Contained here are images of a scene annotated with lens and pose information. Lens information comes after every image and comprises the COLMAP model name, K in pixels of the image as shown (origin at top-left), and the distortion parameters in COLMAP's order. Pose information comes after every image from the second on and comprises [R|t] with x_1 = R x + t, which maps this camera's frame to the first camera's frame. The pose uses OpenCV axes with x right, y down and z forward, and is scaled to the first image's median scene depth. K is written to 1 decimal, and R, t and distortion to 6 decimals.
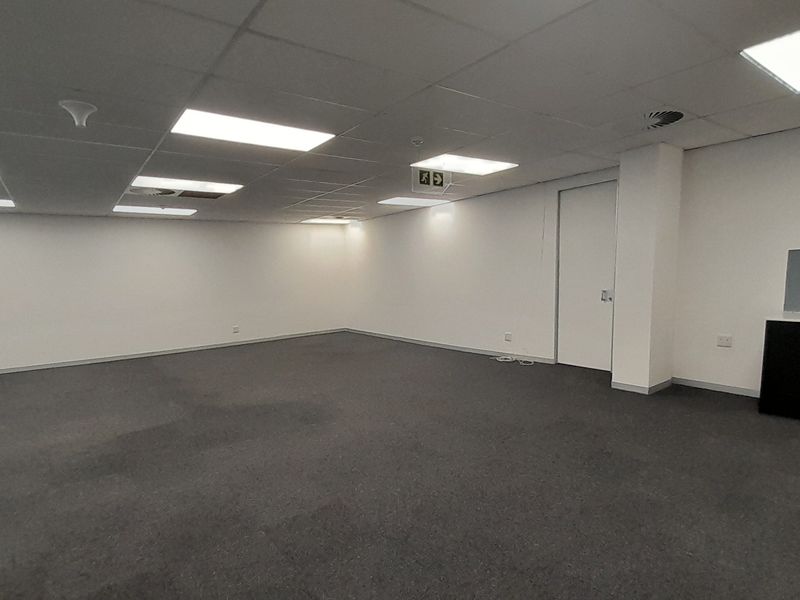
lens RADIAL K [[452.5, 0, 394.8], [0, 452.5, 331.5], [0, 0, 1]] dist [0.002667, -0.001031]
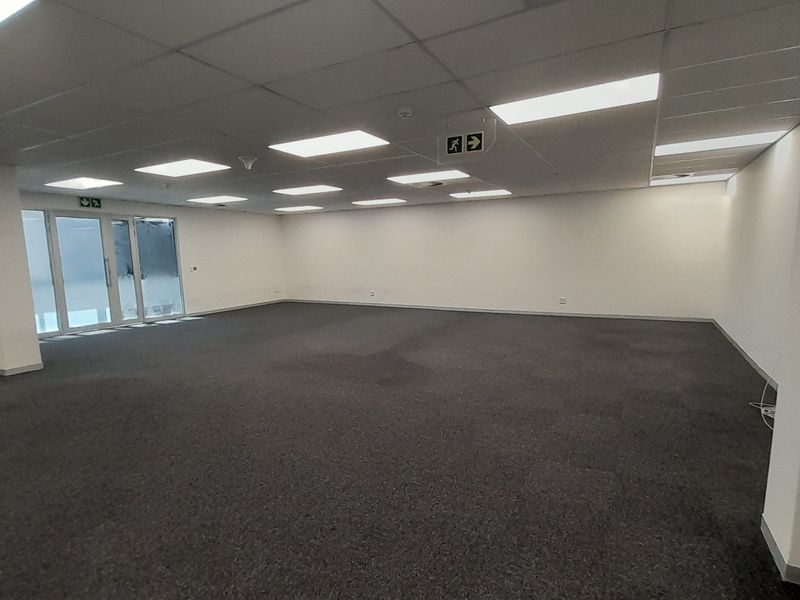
lens RADIAL K [[425.1, 0, 409.3], [0, 425.1, 304.6], [0, 0, 1]] dist [0.017518, -0.015082]
pose [[0.426988, 0.139124, -0.893491, 0.778139], [-0.114032, 0.988490, 0.099421, -0.110290], [0.897039, 0.059435, 0.437938, 0.578339]]
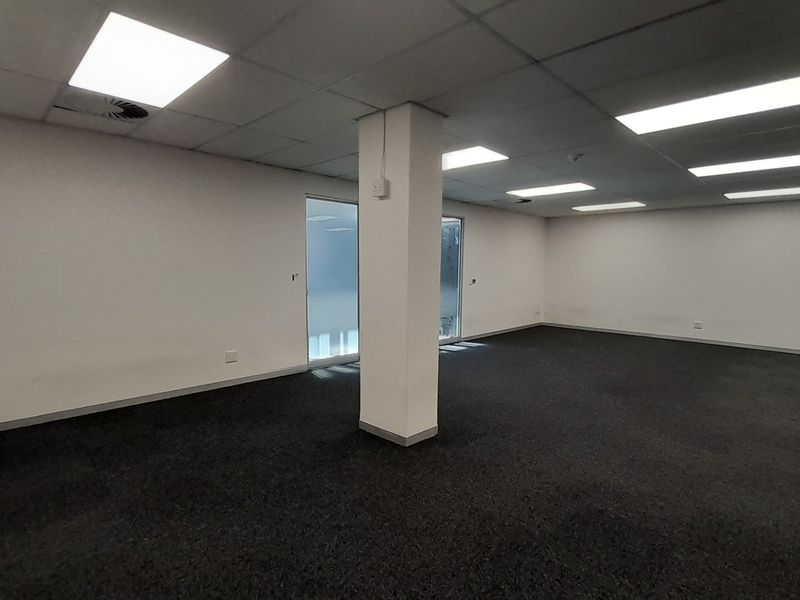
lens RADIAL K [[422.0, 0, 401.4], [0, 422.0, 312.4], [0, 0, 1]] dist [0.013670, -0.014512]
pose [[0.145301, 0.144828, -0.978730, -0.039727], [-0.142334, 0.981998, 0.124180, 0.007132], [0.979096, 0.121263, 0.163299, -0.056030]]
